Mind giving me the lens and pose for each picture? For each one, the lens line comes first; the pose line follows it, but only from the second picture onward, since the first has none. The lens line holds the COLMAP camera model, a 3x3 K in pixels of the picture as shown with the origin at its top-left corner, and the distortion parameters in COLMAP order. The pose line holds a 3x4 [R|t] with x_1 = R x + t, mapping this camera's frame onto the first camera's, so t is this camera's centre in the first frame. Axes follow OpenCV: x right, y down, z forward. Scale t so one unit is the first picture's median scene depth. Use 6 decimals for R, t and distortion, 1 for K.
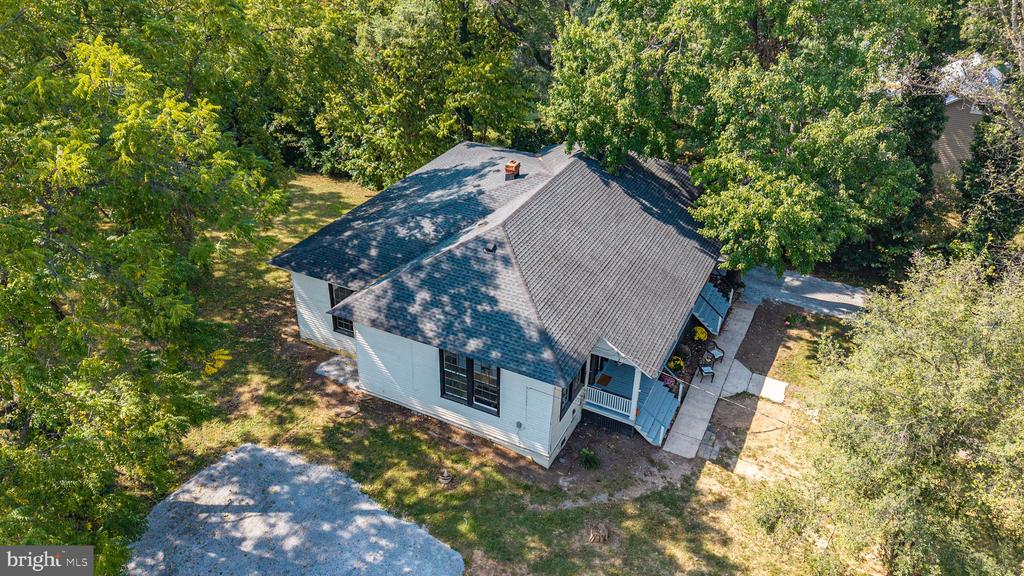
lens RADIAL K [[703.5, 0, 483.9], [0, 703.5, 284.5], [0, 0, 1]] dist [0.078595, -0.182493]
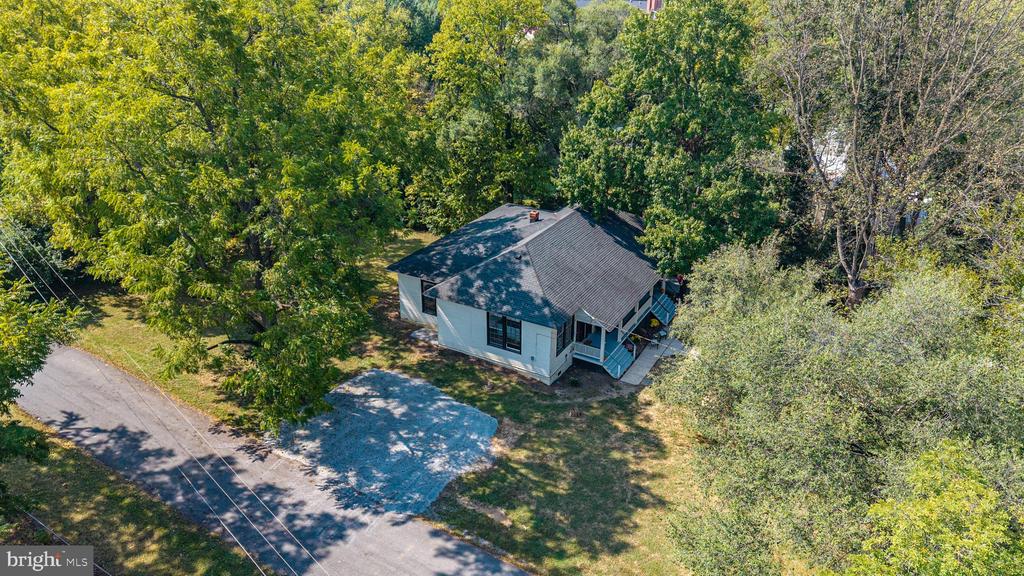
lens RADIAL K [[726.0, 0, 514.6], [0, 726.0, 309.7], [0, 0, 1]] dist [0.033798, -0.001705]
pose [[0.999457, 0.016139, -0.028730, 0.050684], [-0.018676, 0.995735, -0.090354, 0.221851], [0.027150, 0.090841, 0.995495, -0.704032]]
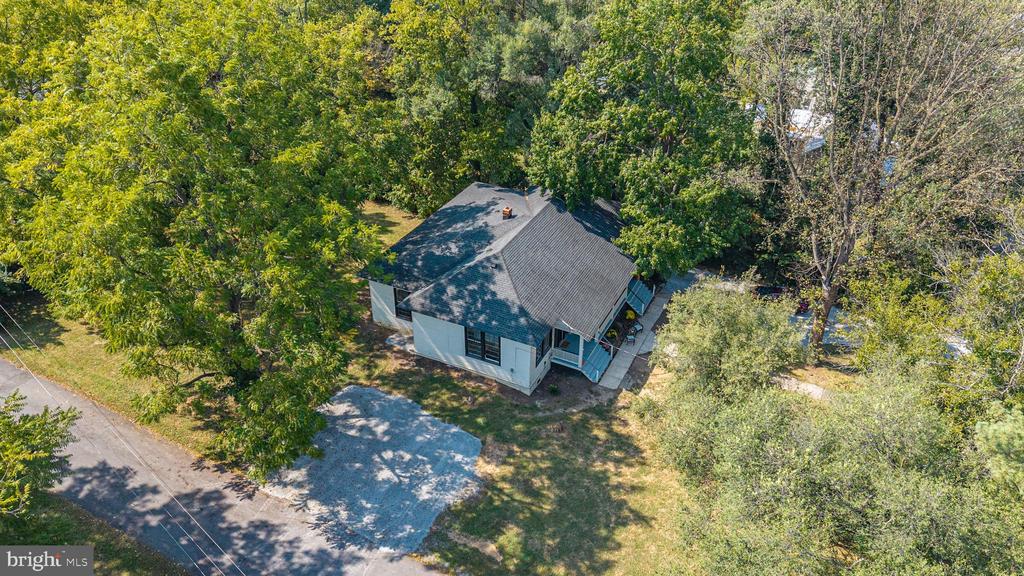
lens RADIAL K [[790.3, 0, 512.0], [0, 790.3, 288.0], [0, 0, 1]] dist [0.075439, -0.150481]
pose [[0.999479, -0.013207, 0.029453, -0.003756], [0.012055, 0.999168, 0.038966, -0.069003], [-0.029943, -0.038590, 0.998806, -0.836828]]
